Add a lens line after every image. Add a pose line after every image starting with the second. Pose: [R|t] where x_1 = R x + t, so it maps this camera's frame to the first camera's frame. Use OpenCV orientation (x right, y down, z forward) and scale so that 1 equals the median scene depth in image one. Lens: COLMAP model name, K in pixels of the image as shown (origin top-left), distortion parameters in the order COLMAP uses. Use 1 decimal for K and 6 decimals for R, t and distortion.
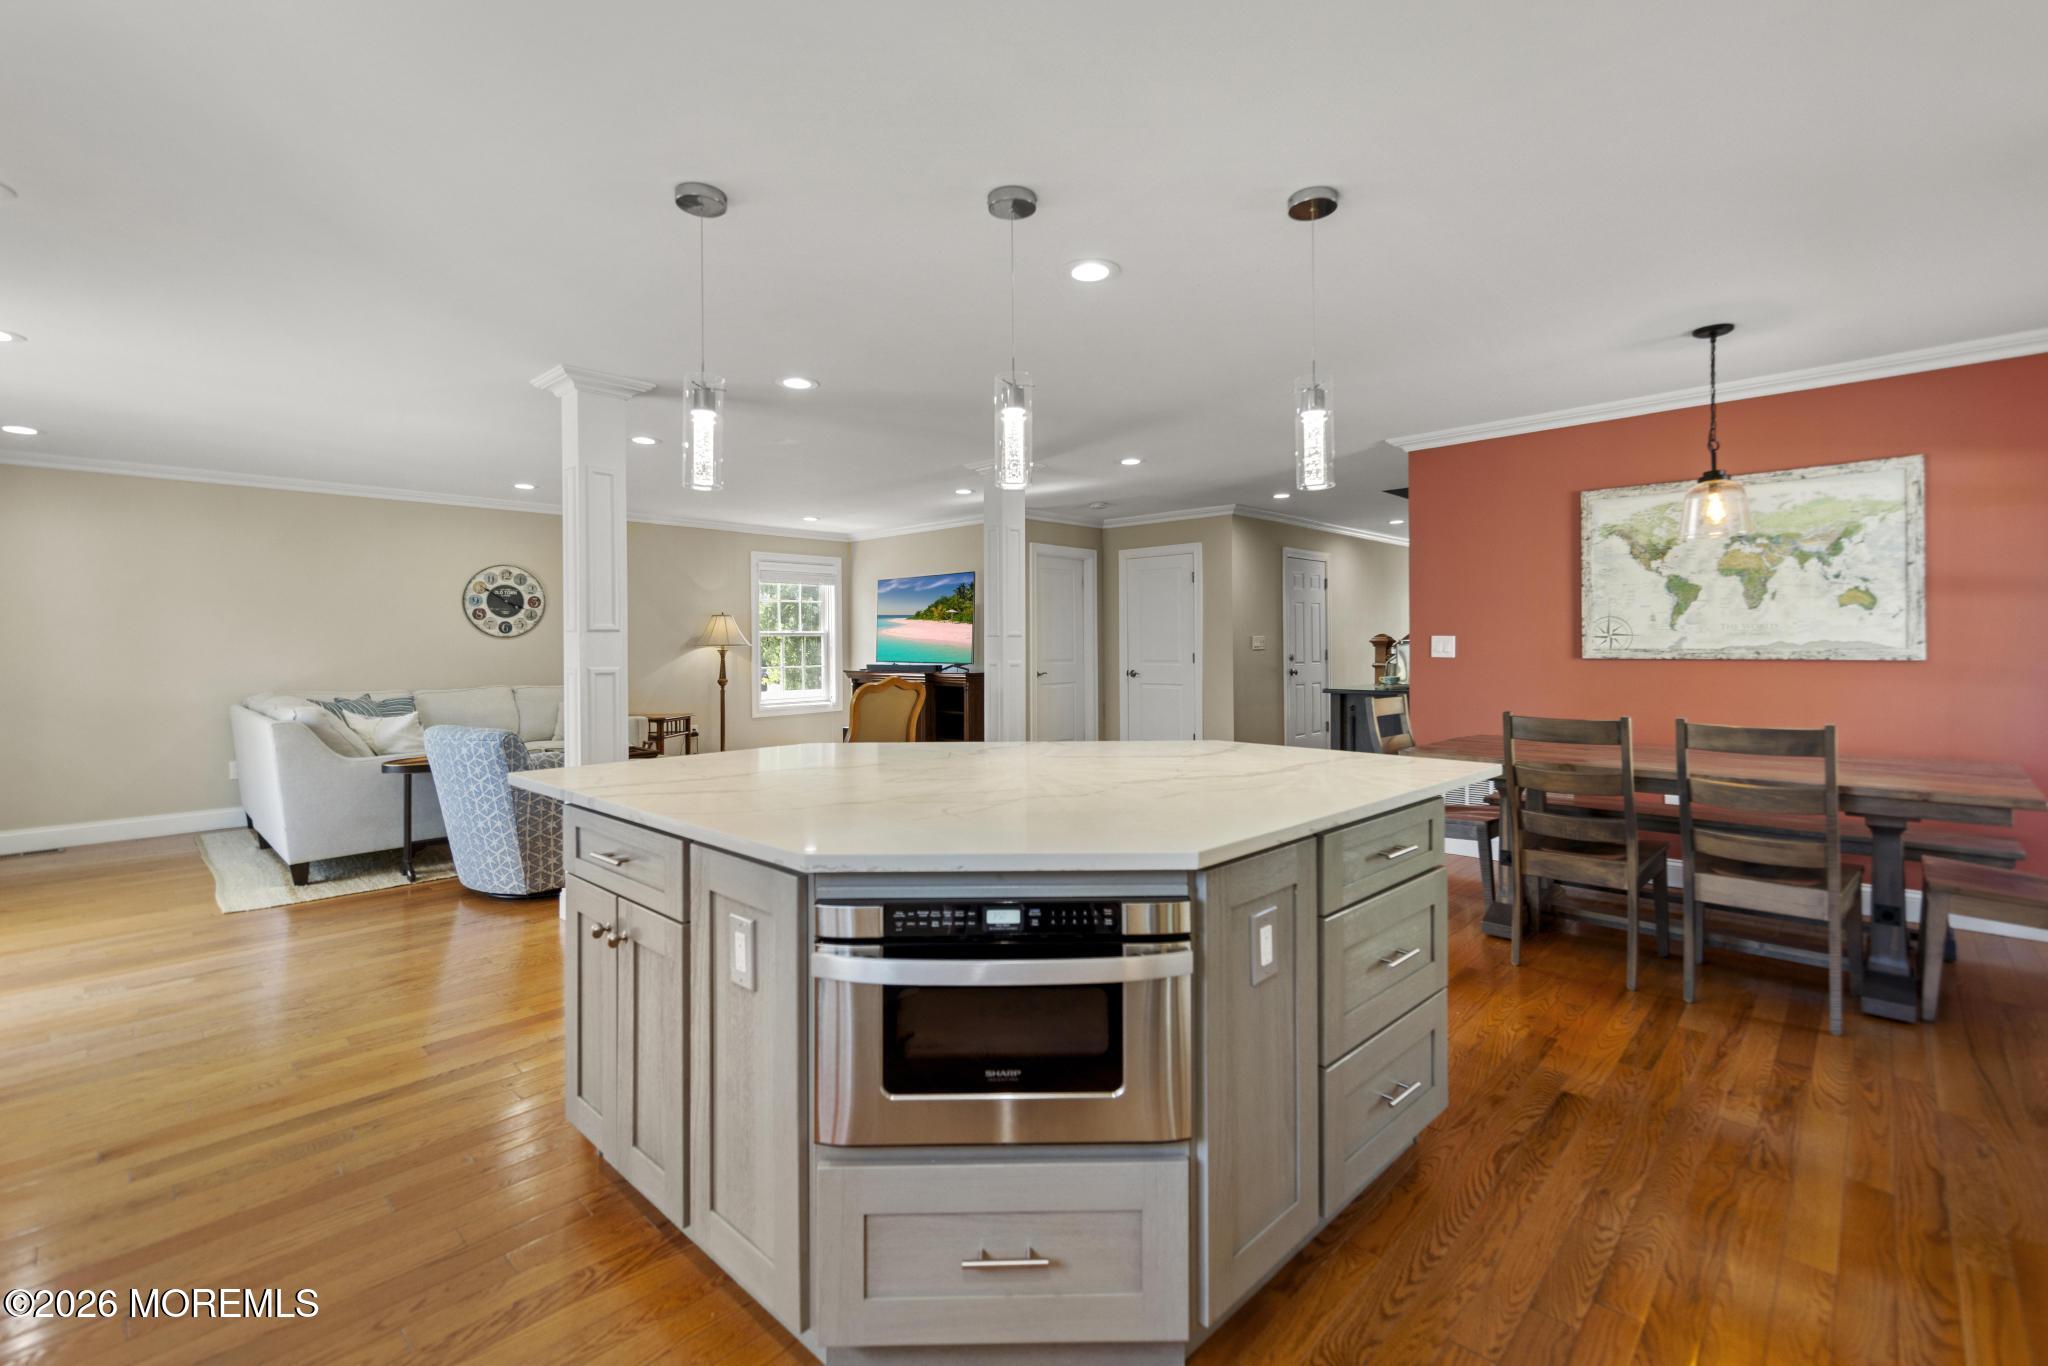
lens RADIAL K [[890.7, 0, 1042.1], [0, 890.7, 644.7], [0, 0, 1]] dist [0.002447, -0.000110]
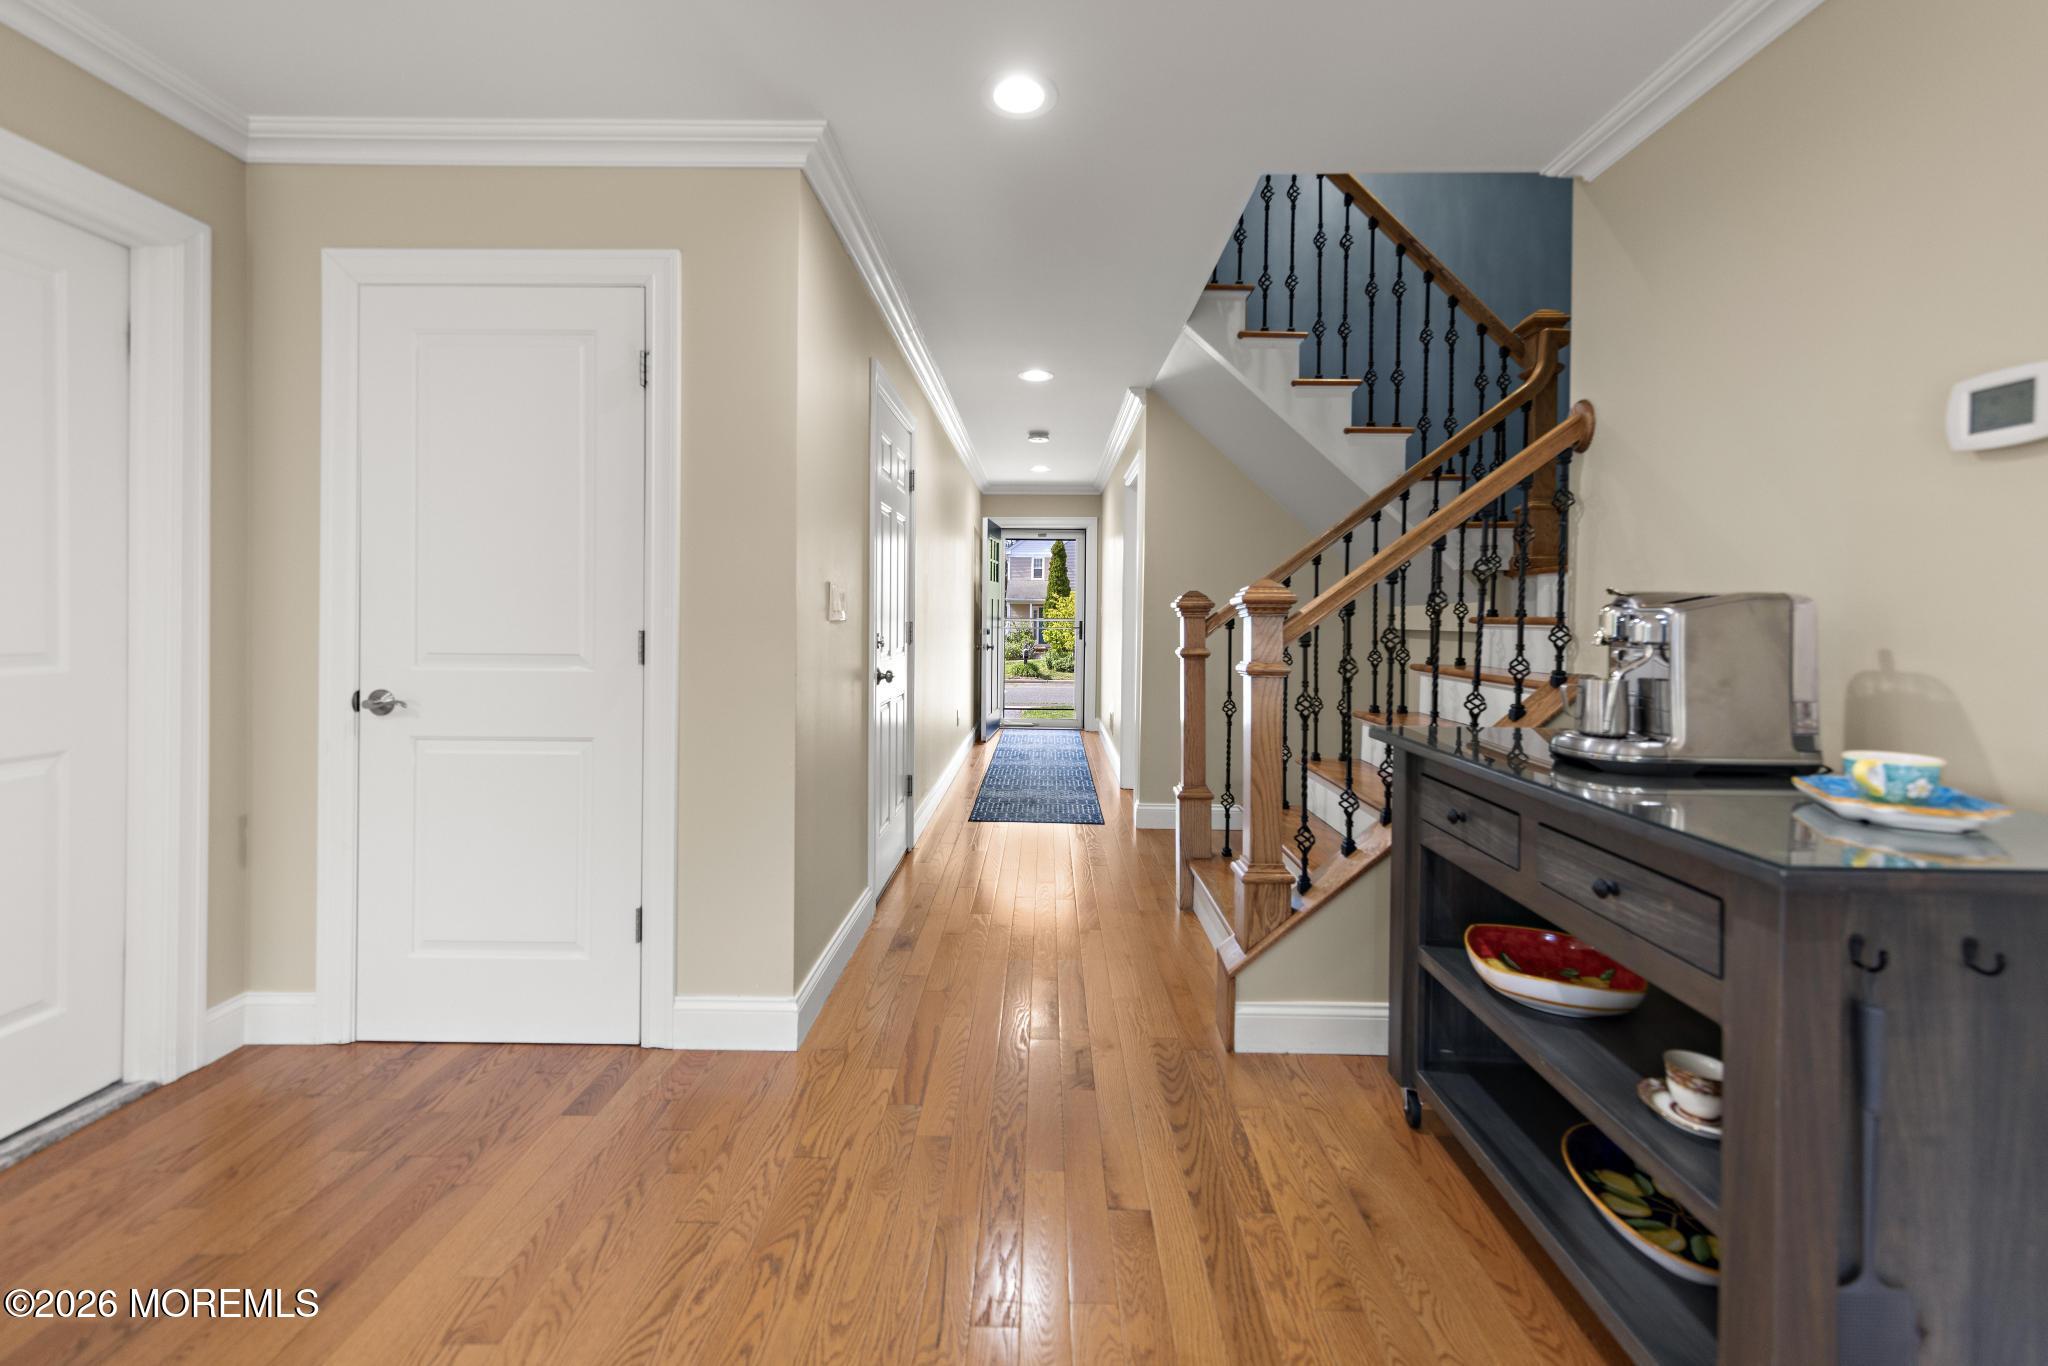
lens RADIAL K [[835.1, 0, 1048.3], [0, 835.1, 614.5], [0, 0, 1]] dist [0.000209, -0.000007]
pose [[0.729220, 0.015589, 0.684101, 0.144772], [-0.013524, 0.999874, -0.008369, 0.008835], [-0.684145, -0.003149, 0.729339, 1.281368]]
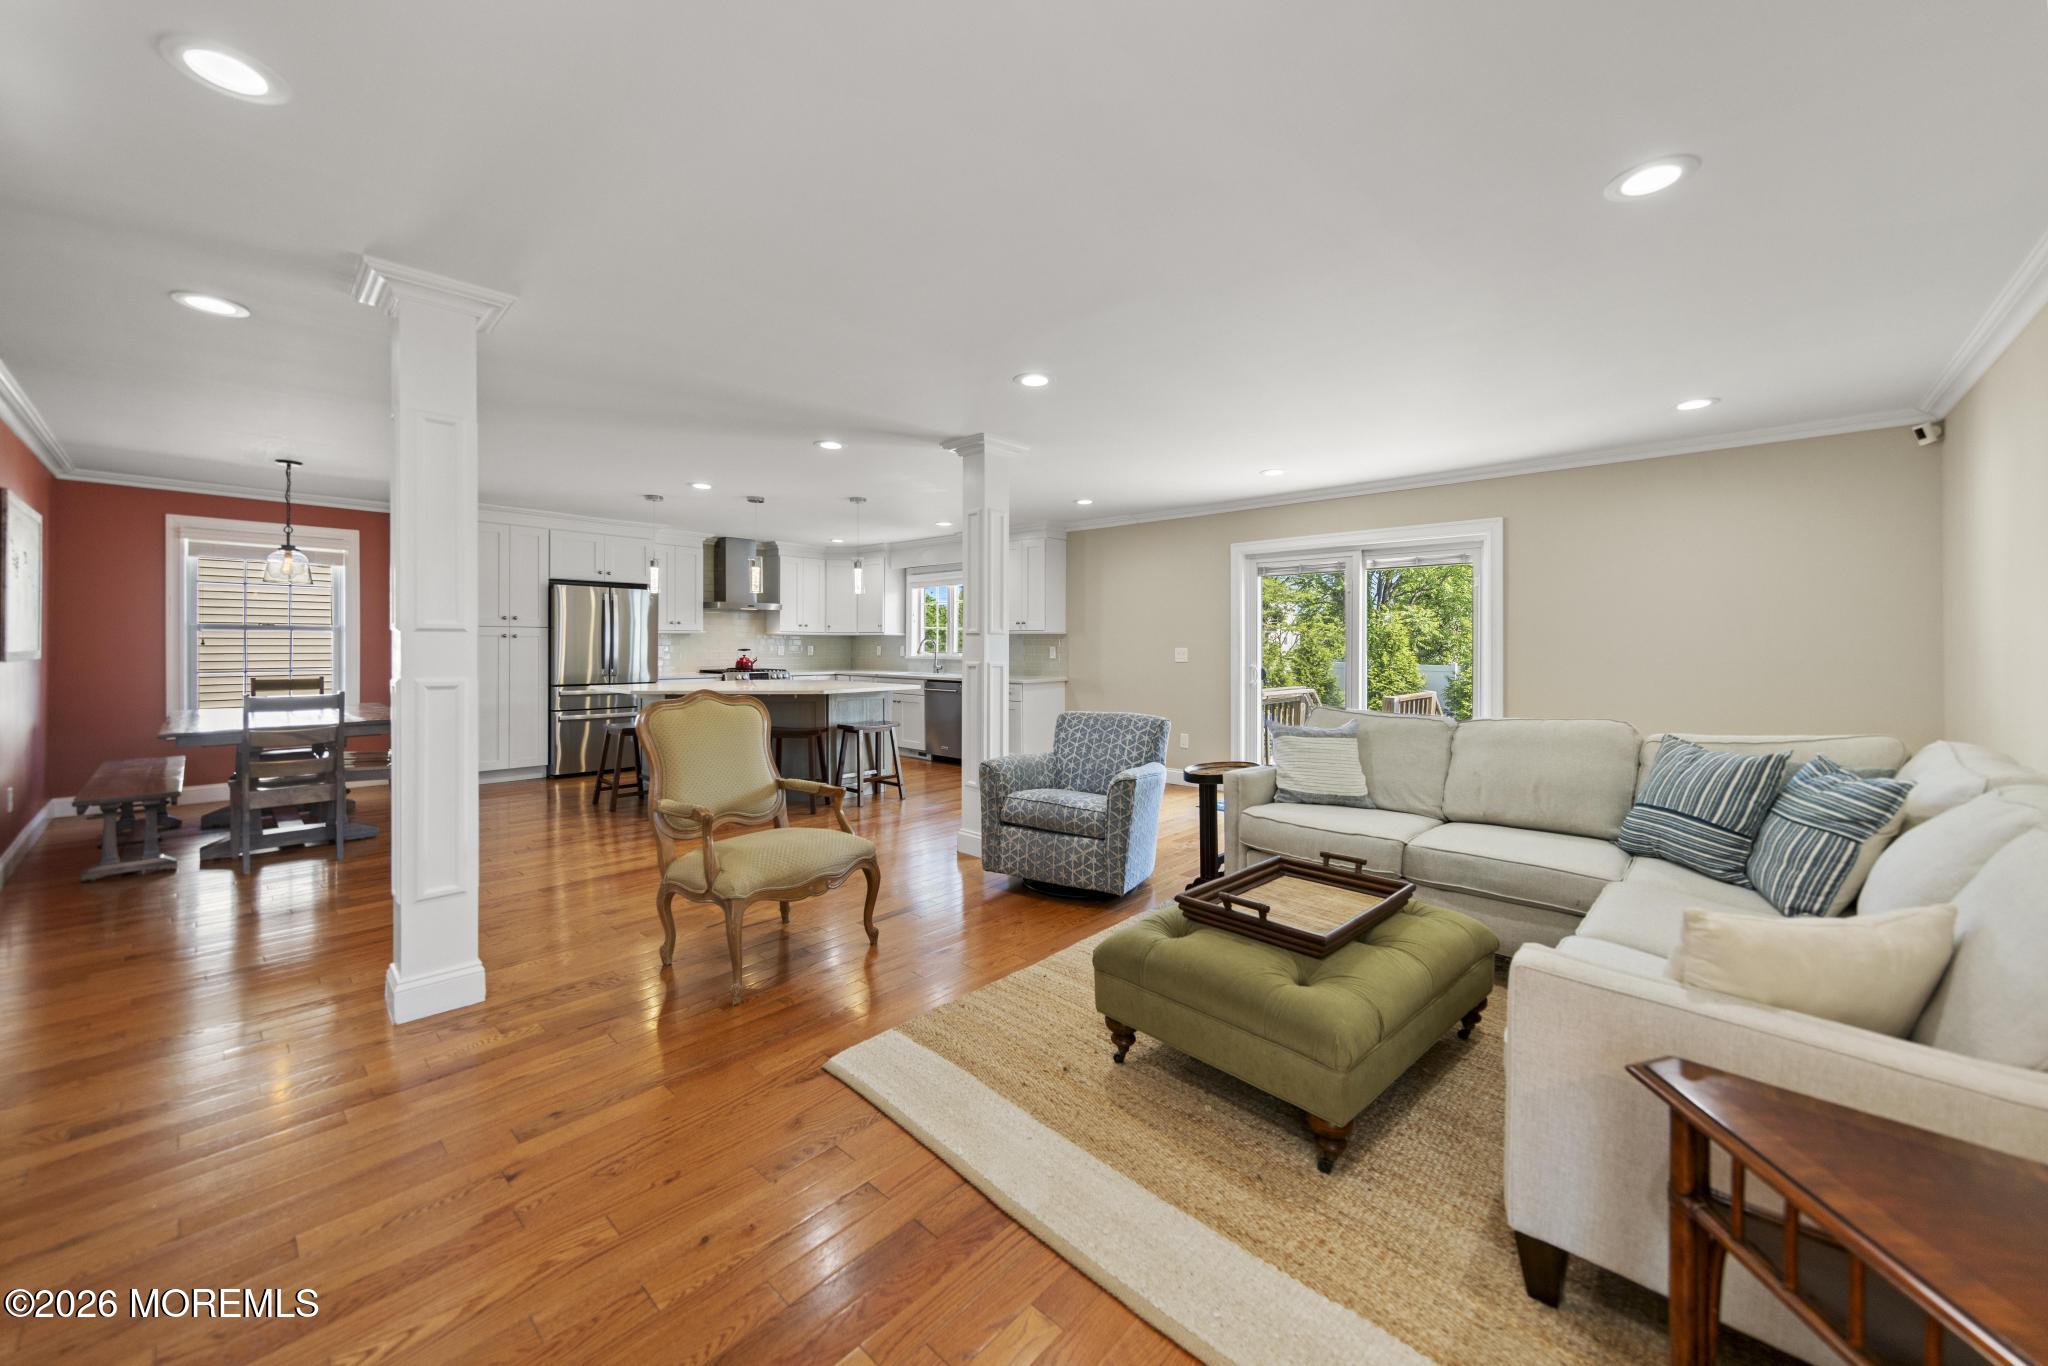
lens RADIAL K [[767.5, 0, 1045.3], [0, 767.5, 647.8], [0, 0, 1]] dist [0.001149, 0.000089]
pose [[-0.999783, 0.003680, -0.020500, -0.508206], [0.003552, 0.999974, 0.006268, -0.001395], [0.020522, 0.006194, -0.999770, 1.900238]]
